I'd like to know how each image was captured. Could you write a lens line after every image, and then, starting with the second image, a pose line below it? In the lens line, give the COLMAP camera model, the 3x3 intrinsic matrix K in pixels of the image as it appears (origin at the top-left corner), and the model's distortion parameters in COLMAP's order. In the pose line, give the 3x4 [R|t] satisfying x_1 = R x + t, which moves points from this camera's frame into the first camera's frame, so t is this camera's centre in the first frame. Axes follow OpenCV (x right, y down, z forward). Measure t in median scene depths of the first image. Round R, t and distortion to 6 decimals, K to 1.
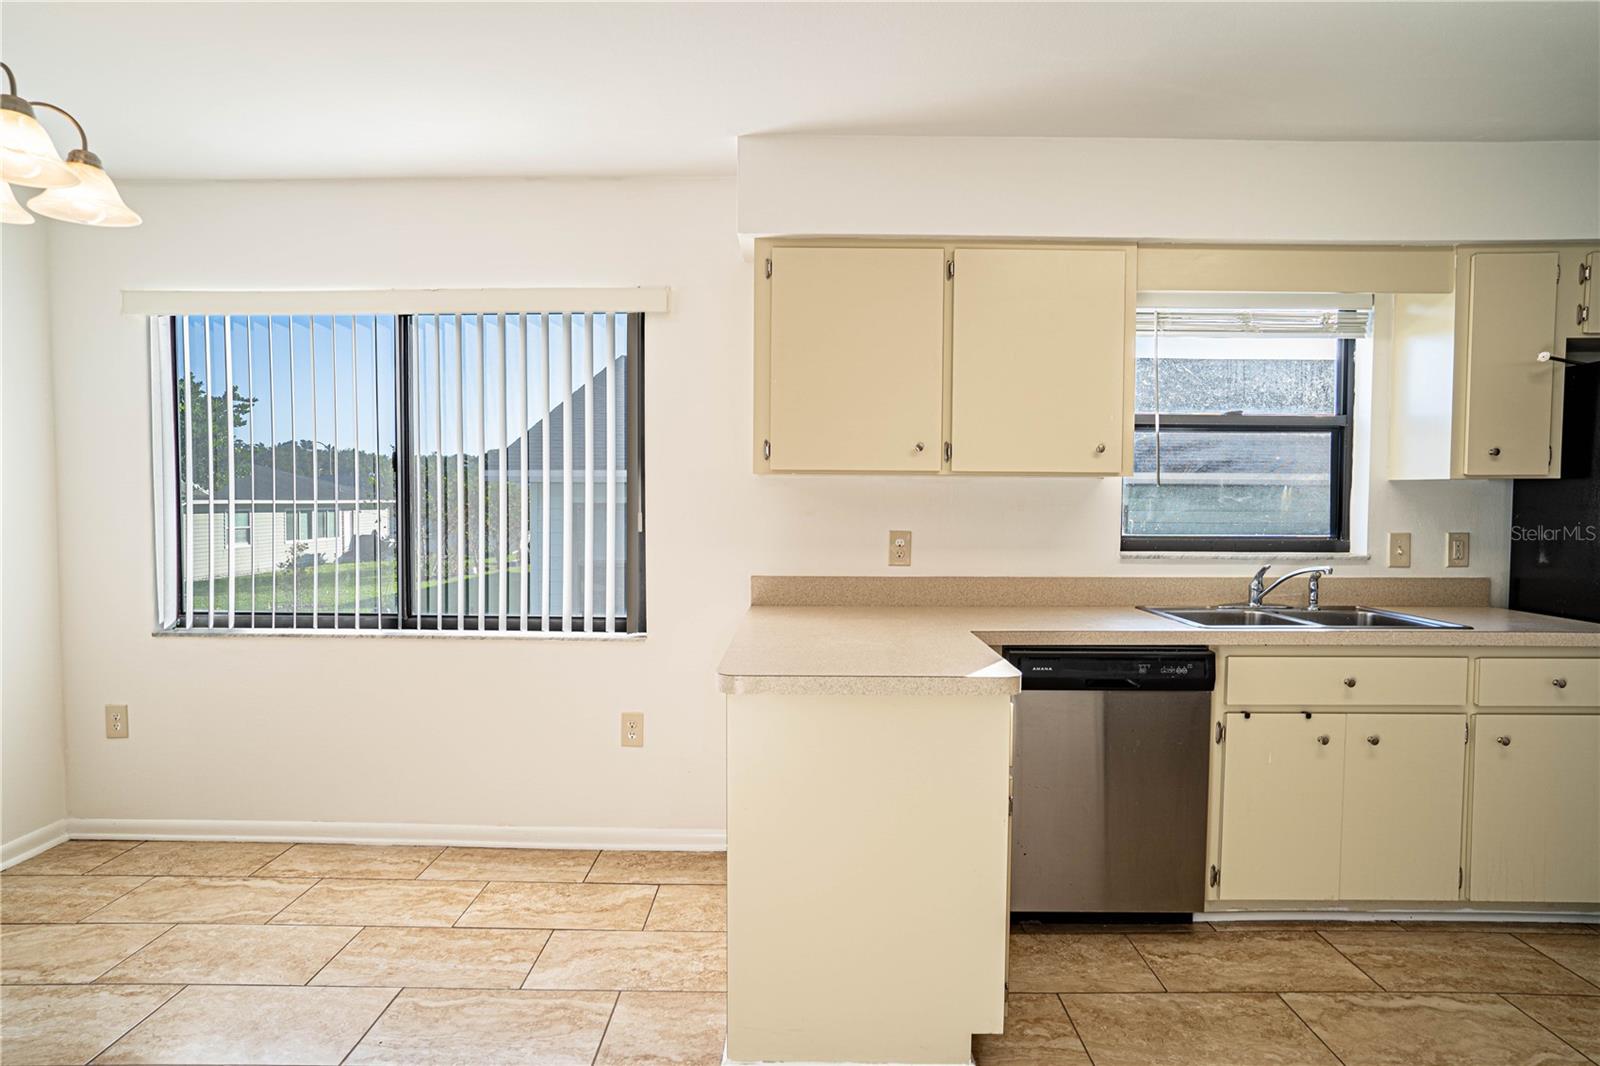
lens RADIAL K [[881.0, 0, 797.5], [0, 881.0, 530.2], [0, 0, 1]] dist [-0.057458, 0.038333]
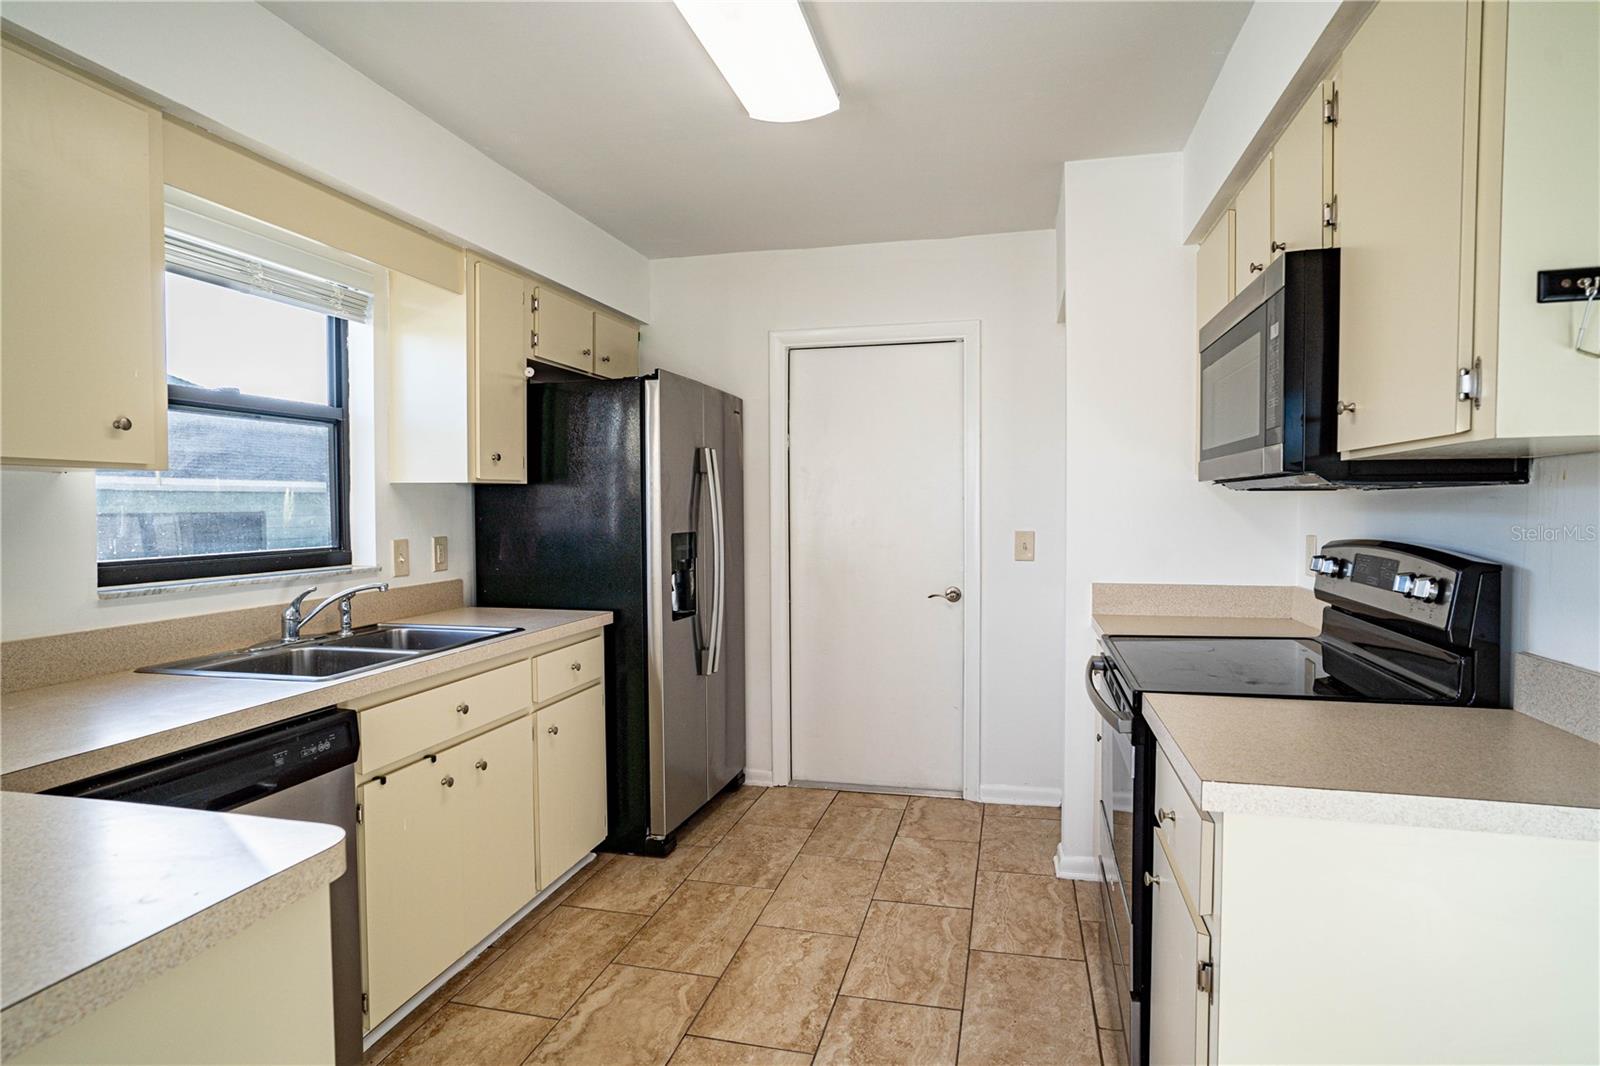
lens RADIAL K [[881.0, 0, 797.9], [0, 881.0, 533.4], [0, 0, 1]] dist [-0.057458, 0.038333]
pose [[0.235269, -0.037522, 0.971206, -0.130301], [0.038621, 0.998826, 0.029234, -0.015843], [-0.971163, 0.030632, 0.236442, 0.394673]]
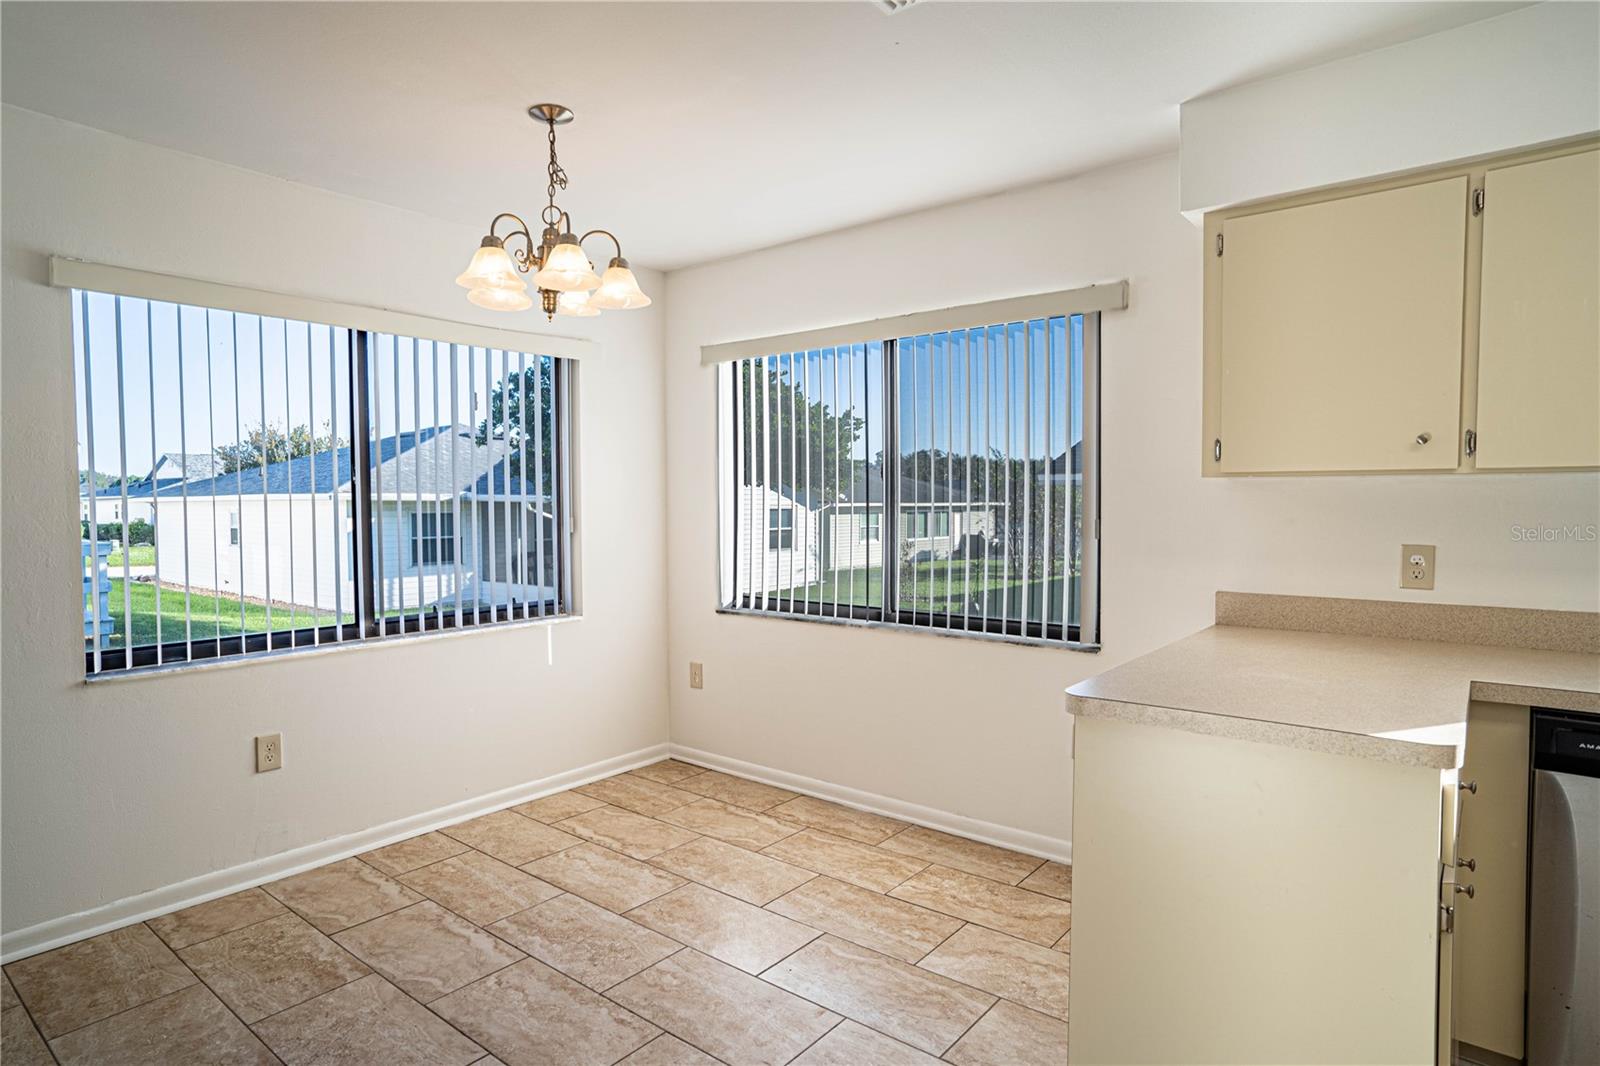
lens RADIAL K [[881.0, 0, 795.1], [0, 881.0, 529.2], [0, 0, 1]] dist [-0.057458, 0.038333]
pose [[0.782042, 0.013925, -0.623071, 0.179491], [-0.015909, 0.999871, 0.002378, -0.006791], [0.623023, 0.008053, 0.782162, 0.051289]]
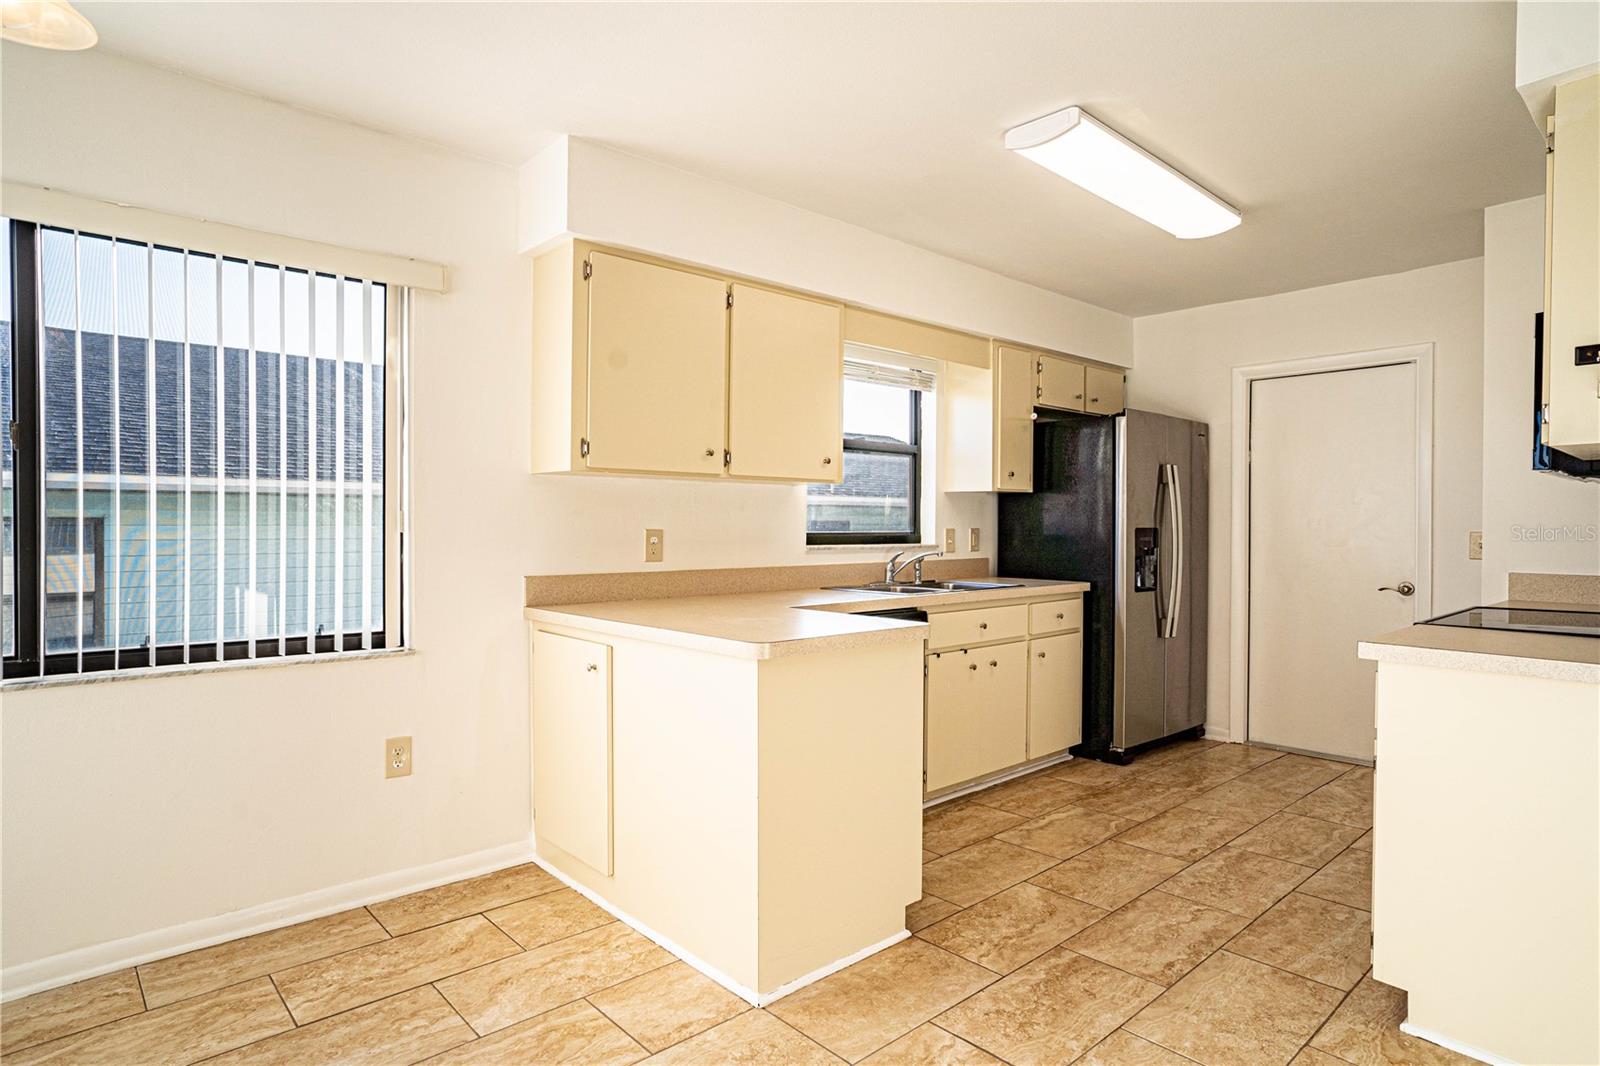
lens RADIAL K [[881.0, 0, 800.8], [0, 881.0, 531.4], [0, 0, 1]] dist [-0.057458, 0.038333]
pose [[0.737694, -0.008222, 0.675085, -0.532981], [0.023214, 0.999643, -0.013192, 0.024073], [-0.674736, 0.025403, 0.737622, 0.088327]]
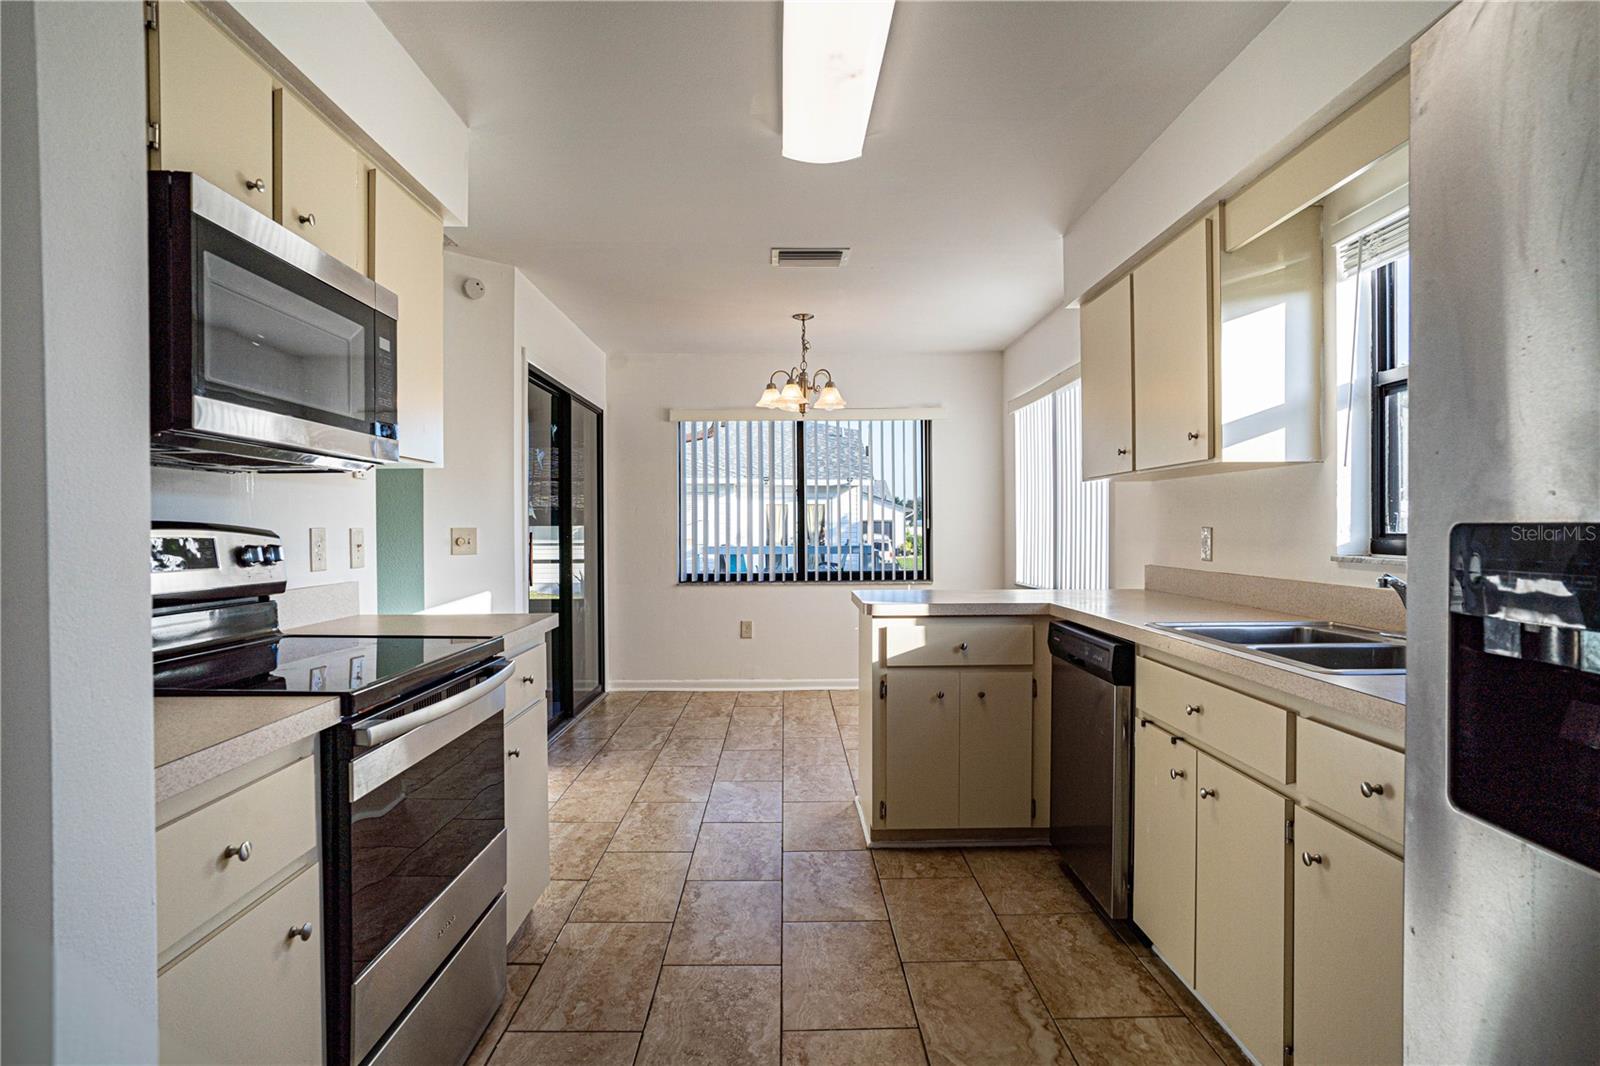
lens RADIAL K [[881.0, 0, 787.8], [0, 881.0, 528.6], [0, 0, 1]] dist [-0.057458, 0.038333]
pose [[0.008947, -0.003468, -0.999954, 1.258940], [-0.028150, 0.999597, -0.003718, 0.022424], [0.999564, 0.028182, 0.008846, 0.549082]]
